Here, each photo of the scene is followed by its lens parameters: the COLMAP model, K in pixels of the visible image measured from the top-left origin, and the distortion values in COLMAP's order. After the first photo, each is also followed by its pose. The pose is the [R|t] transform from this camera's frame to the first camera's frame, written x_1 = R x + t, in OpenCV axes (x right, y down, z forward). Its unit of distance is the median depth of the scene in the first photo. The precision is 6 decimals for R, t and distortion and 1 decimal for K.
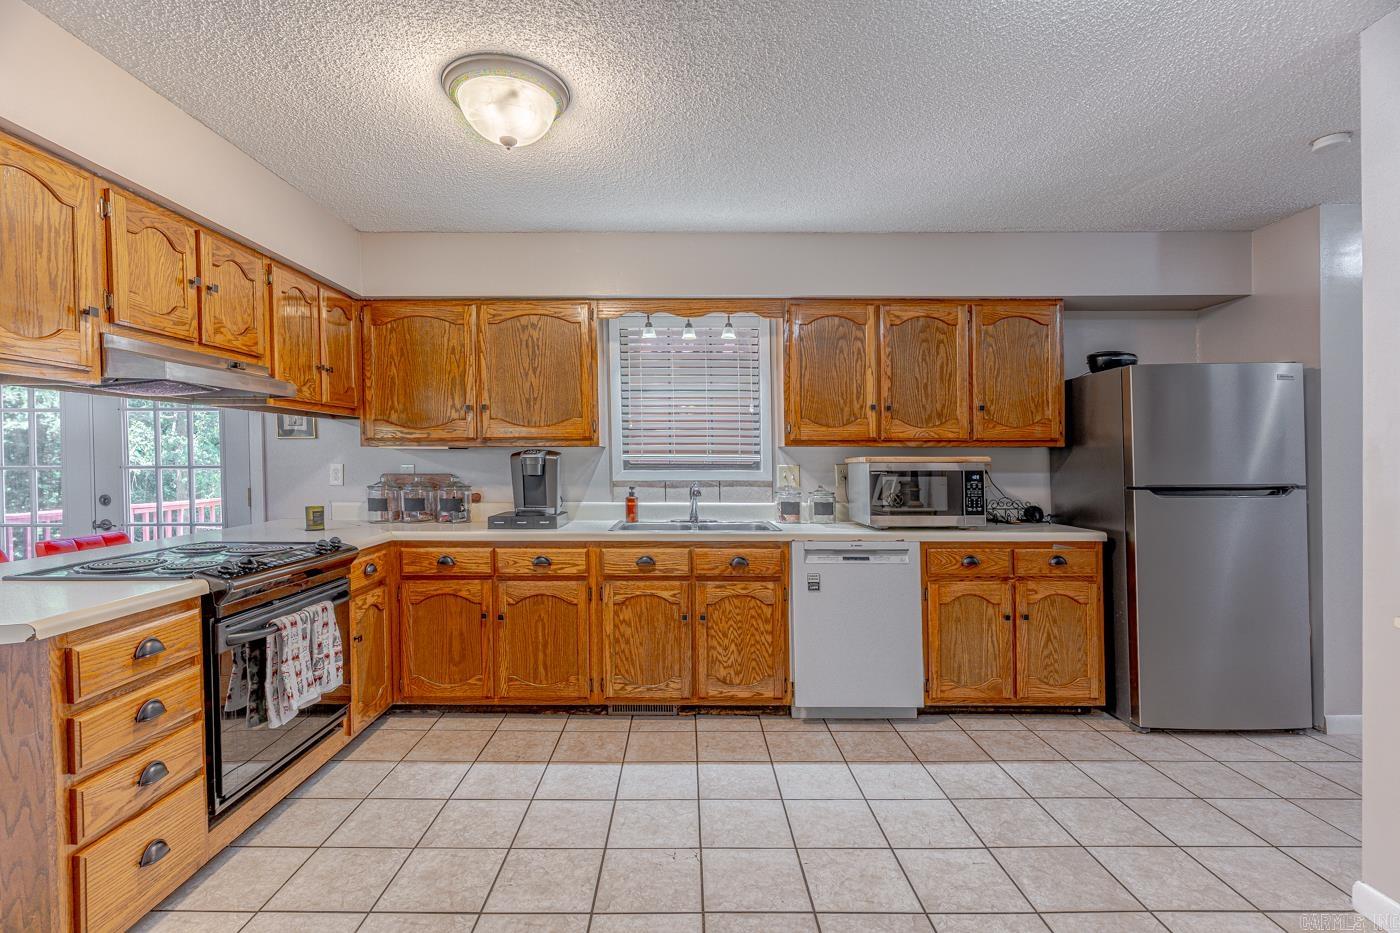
lens RADIAL K [[663.2, 0, 689.0], [0, 663.2, 485.1], [0, 0, 1]] dist [-0.002180, -0.000730]
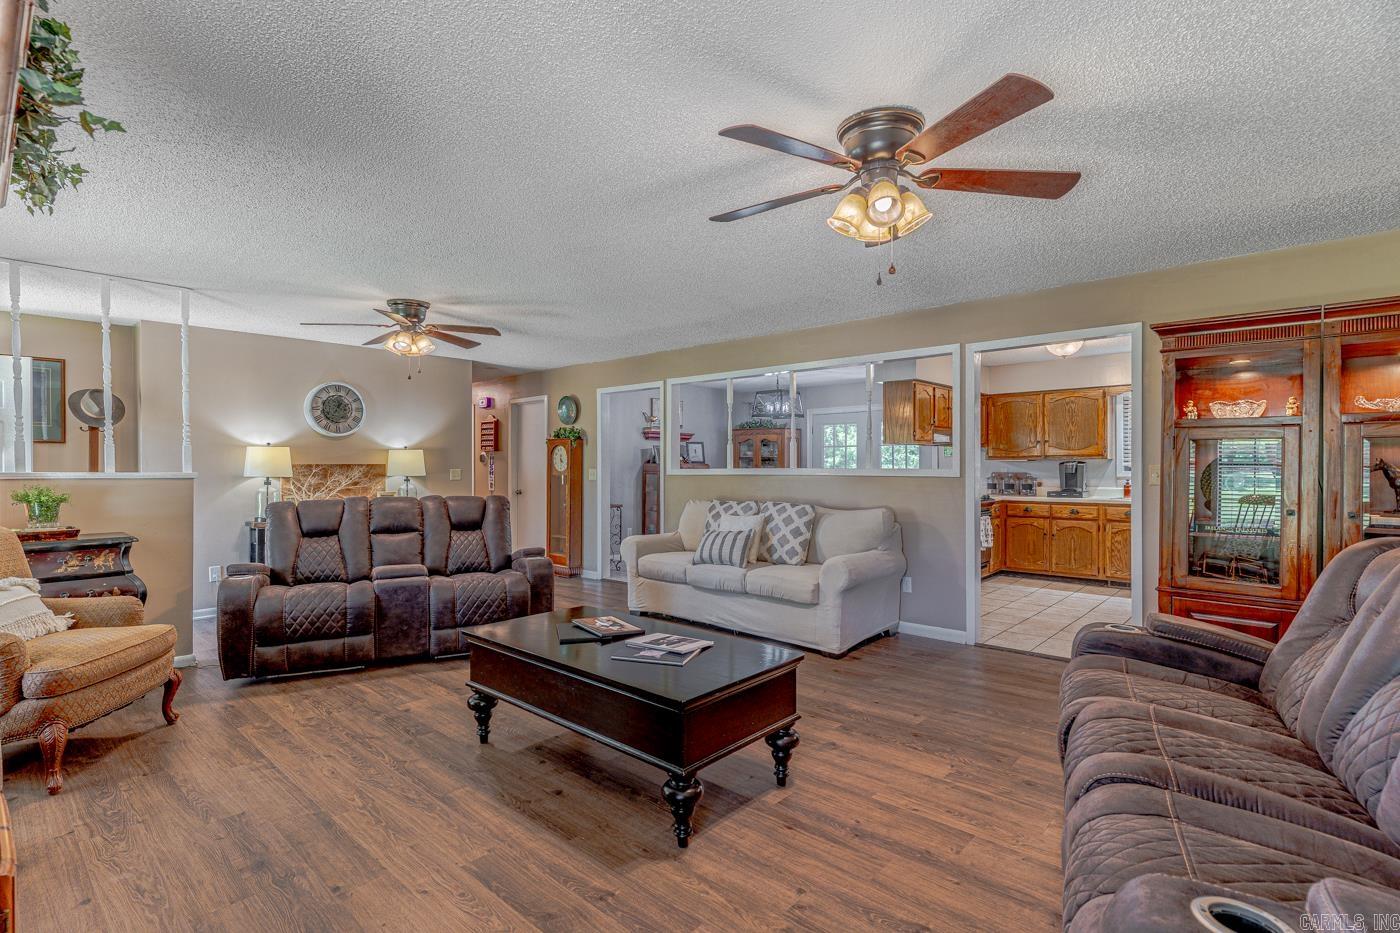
lens RADIAL K [[663.2, 0, 689.0], [0, 663.2, 485.1], [0, 0, 1]] dist [-0.002180, -0.000730]
pose [[0.735228, 0.016938, -0.677609, 0.326355], [-0.024698, 0.999693, -0.001808, 0.061664], [0.677370, 0.018065, 0.735421, -1.484692]]
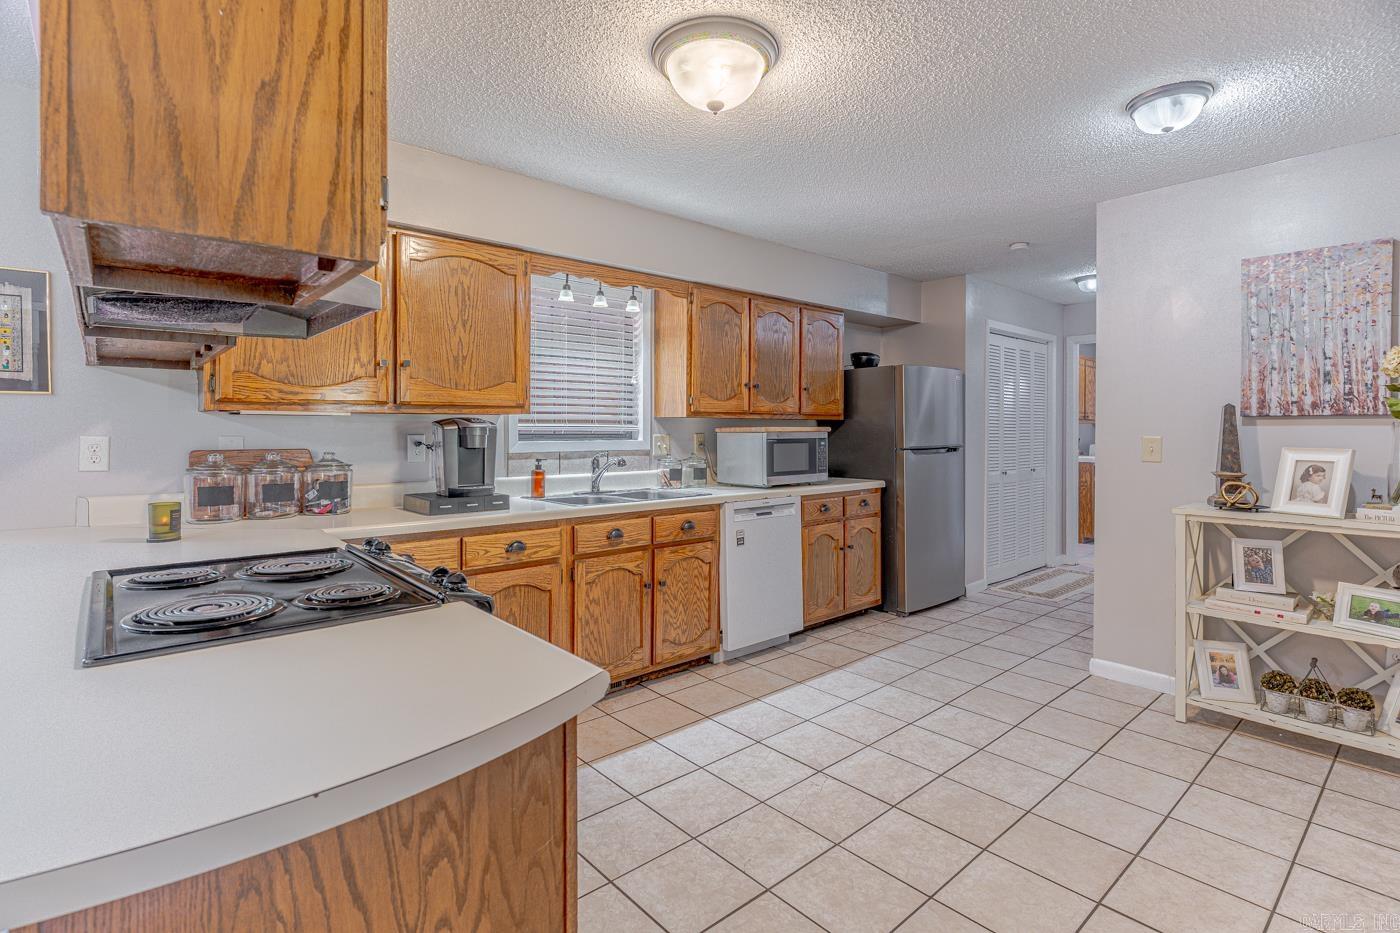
lens RADIAL K [[670.2, 0, 694.2], [0, 670.2, 445.7], [0, 0, 1]] dist [-0.001402, -0.000718]
pose [[0.756539, -0.016384, 0.653743, -0.608155], [0.024318, 0.999700, -0.003087, -0.008834], [-0.653496, 0.018233, 0.756710, 0.178307]]
